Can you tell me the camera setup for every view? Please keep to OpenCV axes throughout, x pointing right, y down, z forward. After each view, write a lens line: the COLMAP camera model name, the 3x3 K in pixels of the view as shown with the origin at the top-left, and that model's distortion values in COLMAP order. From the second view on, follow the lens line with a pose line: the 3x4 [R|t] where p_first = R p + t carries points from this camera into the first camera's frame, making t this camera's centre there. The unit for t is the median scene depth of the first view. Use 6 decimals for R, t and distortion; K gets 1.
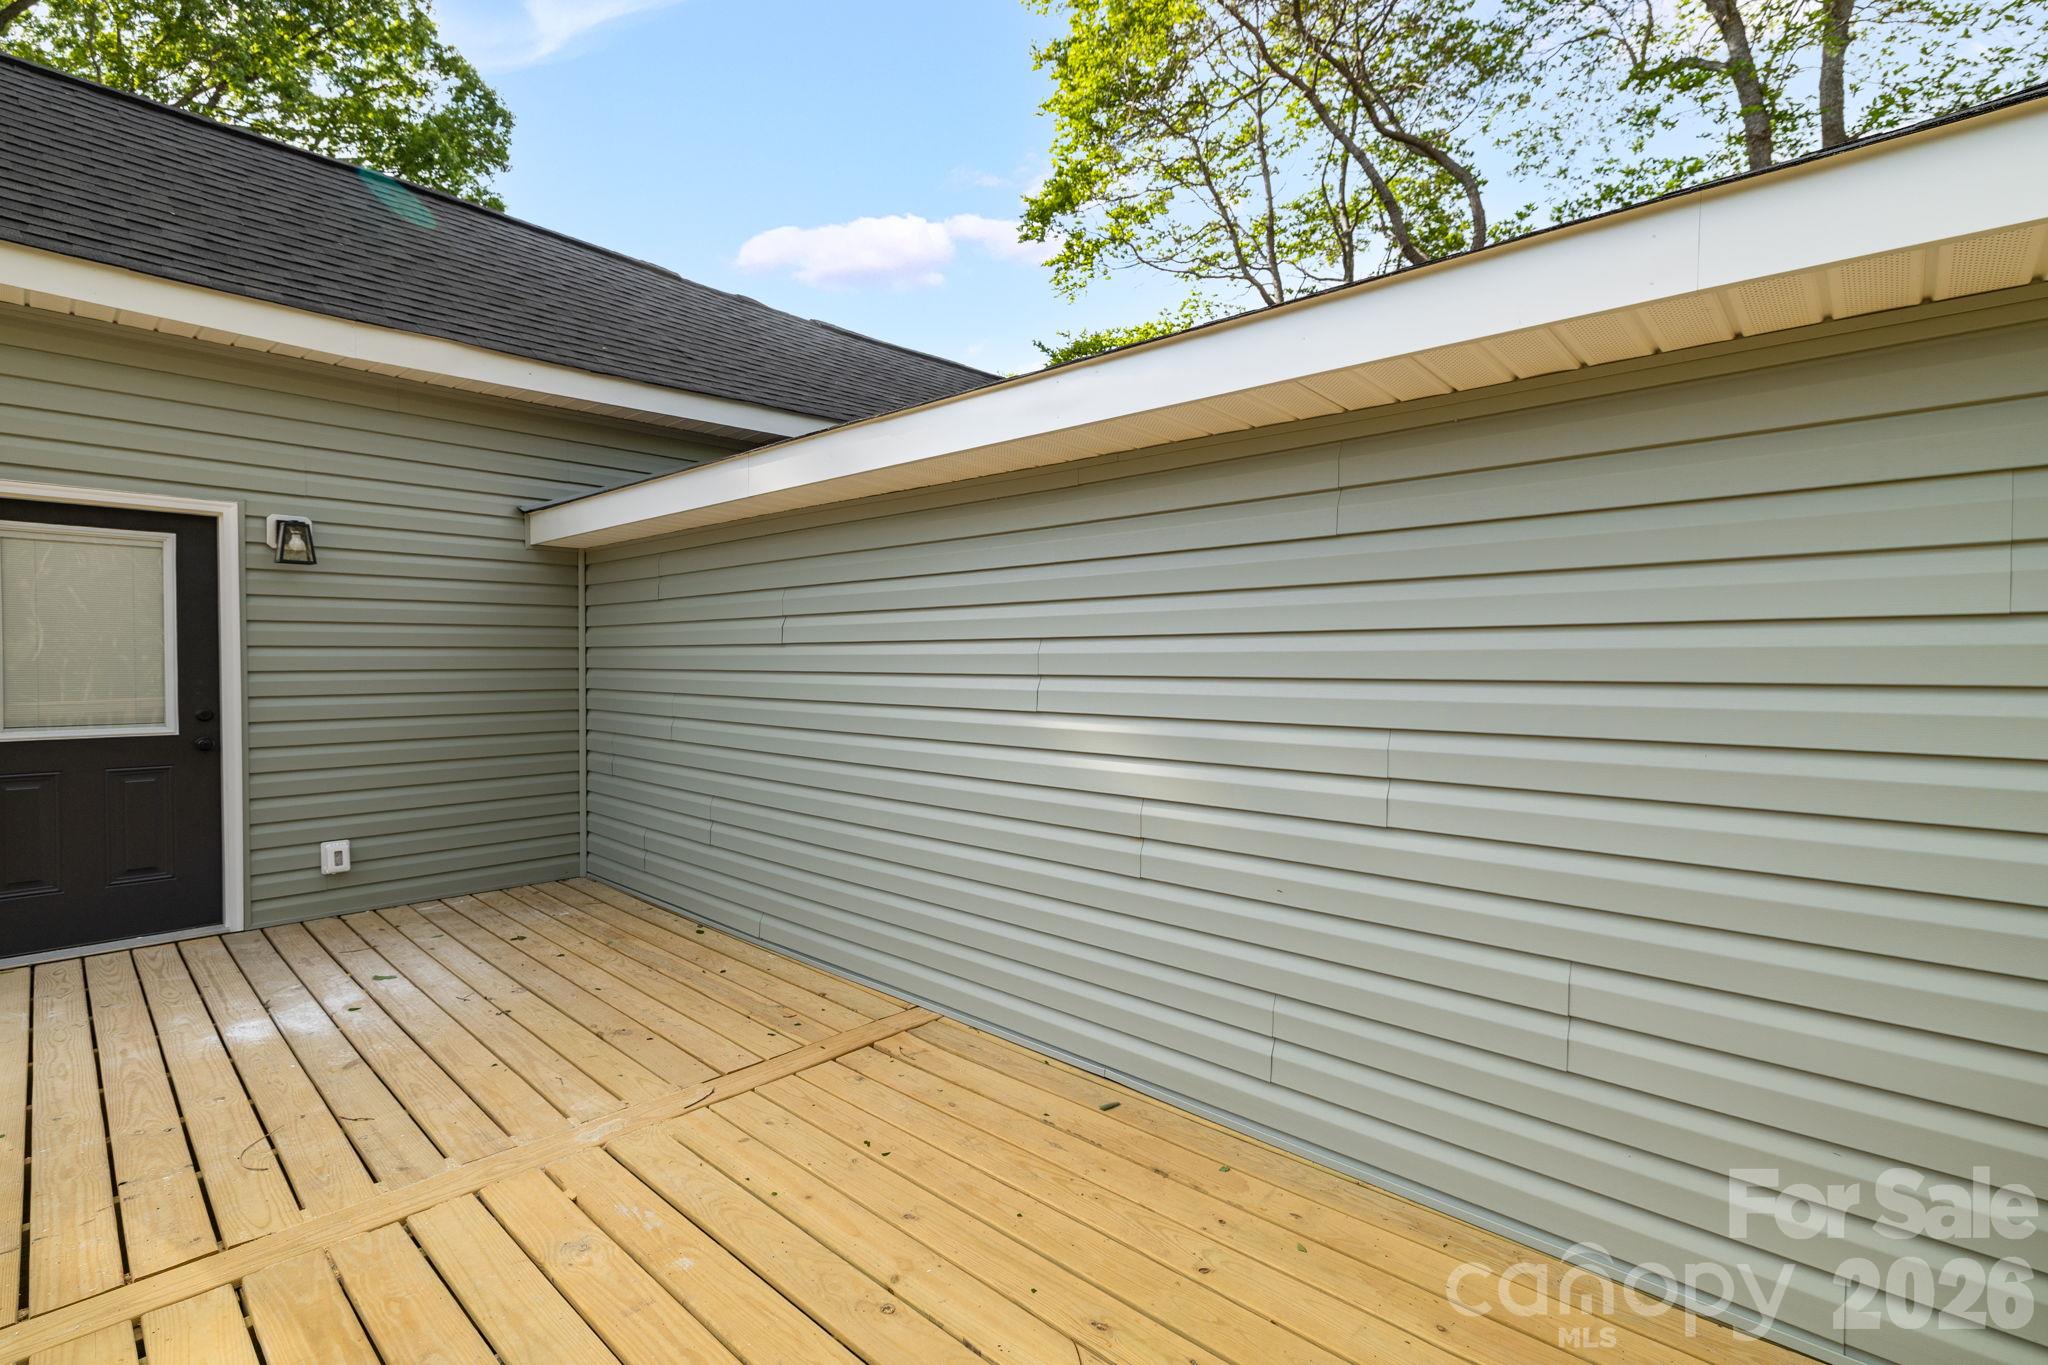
lens RADIAL K [[863.1, 0, 1014.3], [0, 863.1, 677.1], [0, 0, 1]] dist [0.000947, -0.000124]
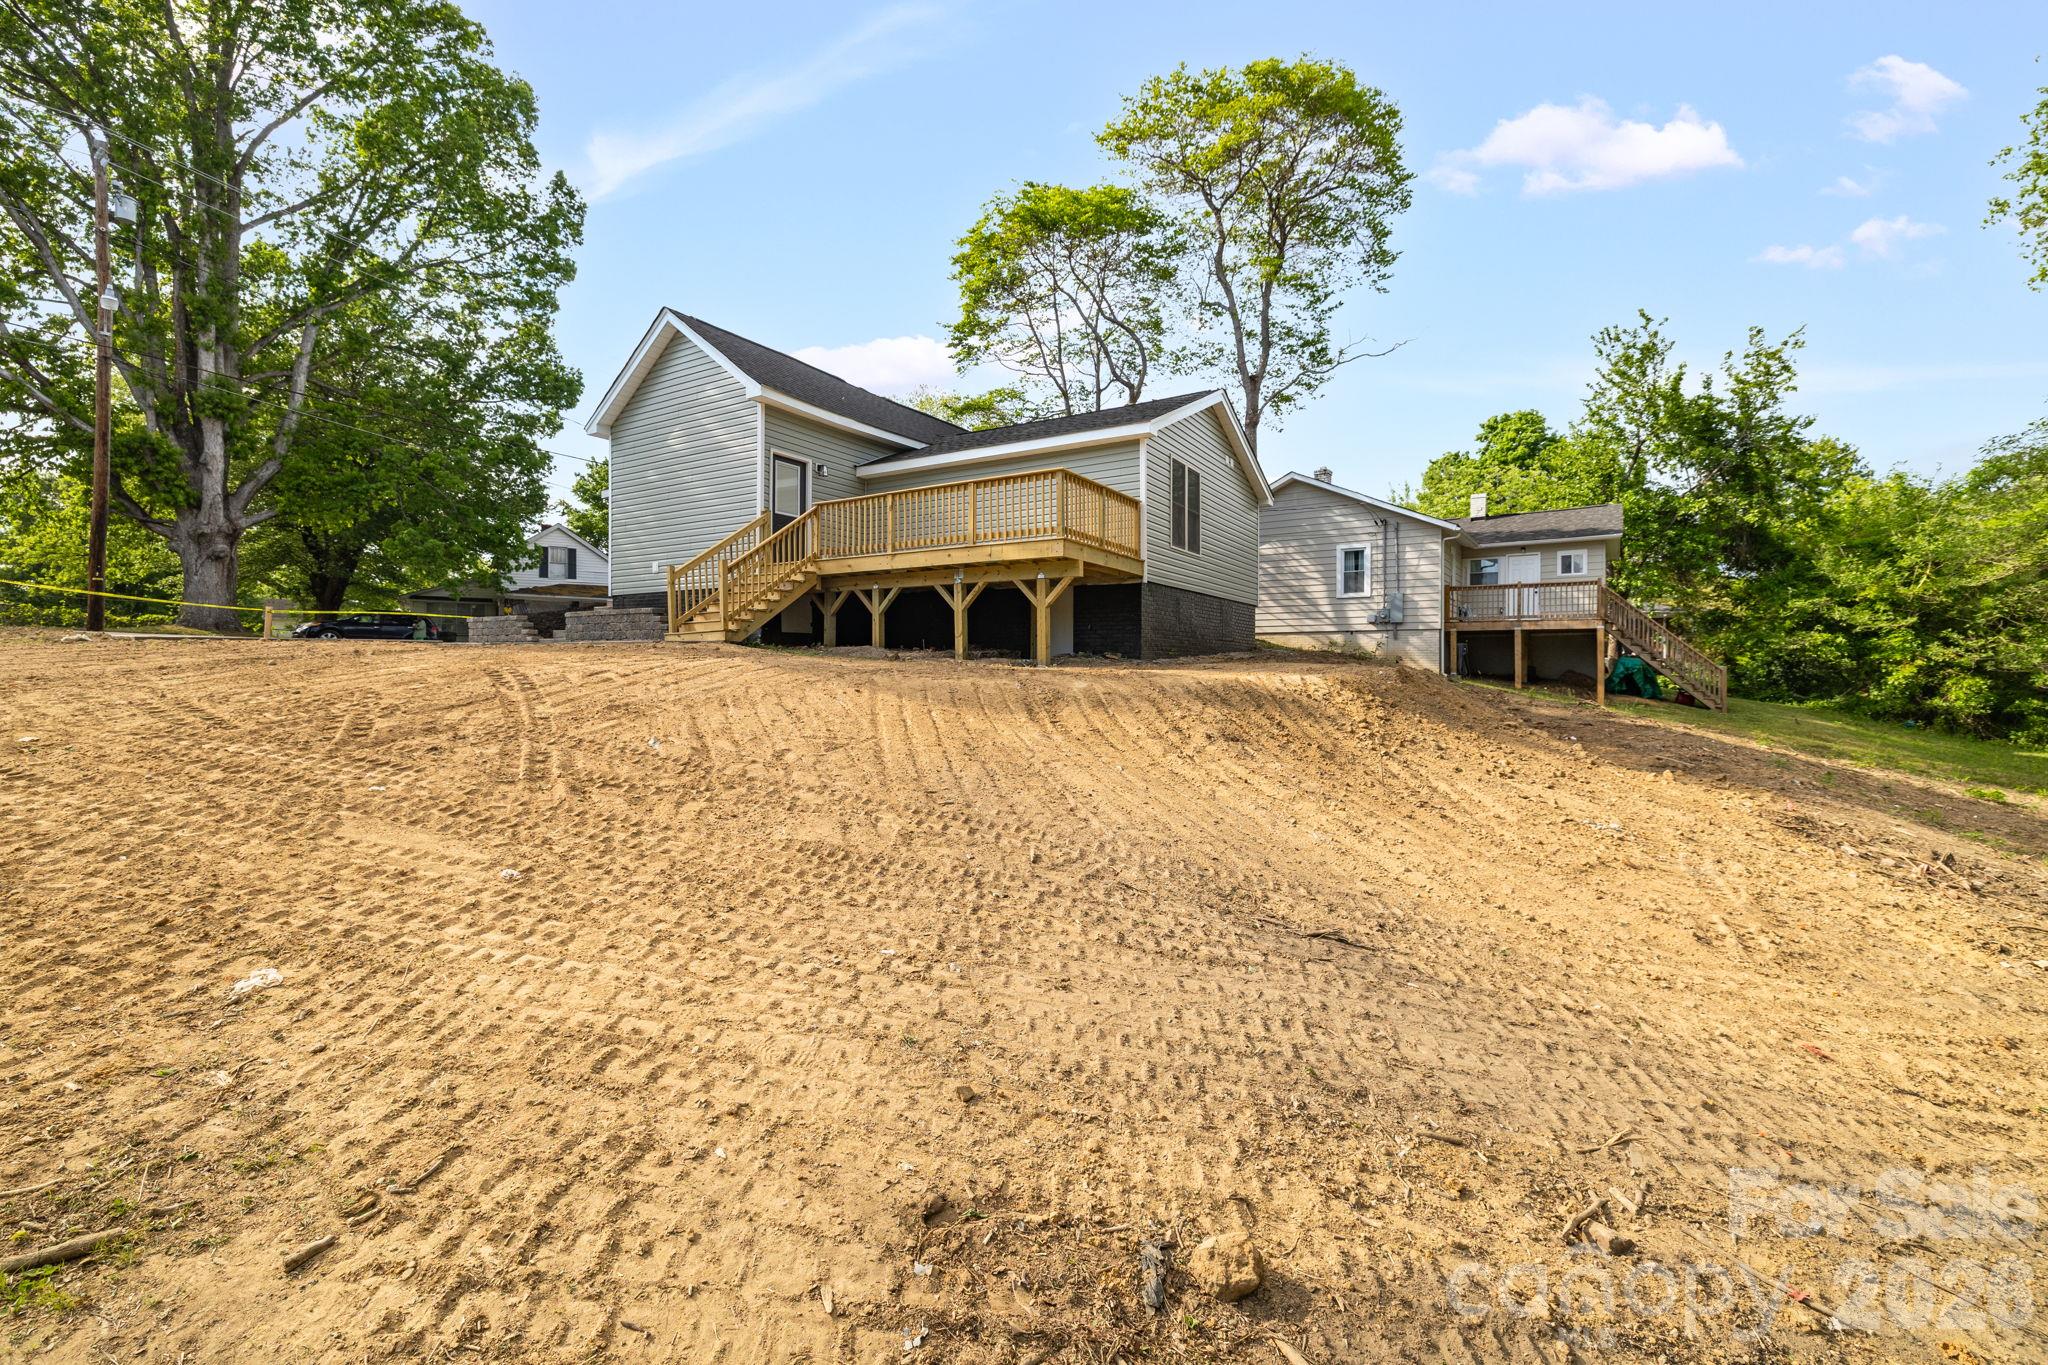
lens RADIAL K [[863.1, 0, 1014.3], [0, 863.1, 677.1], [0, 0, 1]] dist [0.000947, -0.000124]
pose [[0.973132, -0.017699, 0.229568, -0.303014], [0.013032, 0.999677, 0.021828, 0.244414], [-0.229880, -0.018249, 0.973048, -1.044340]]
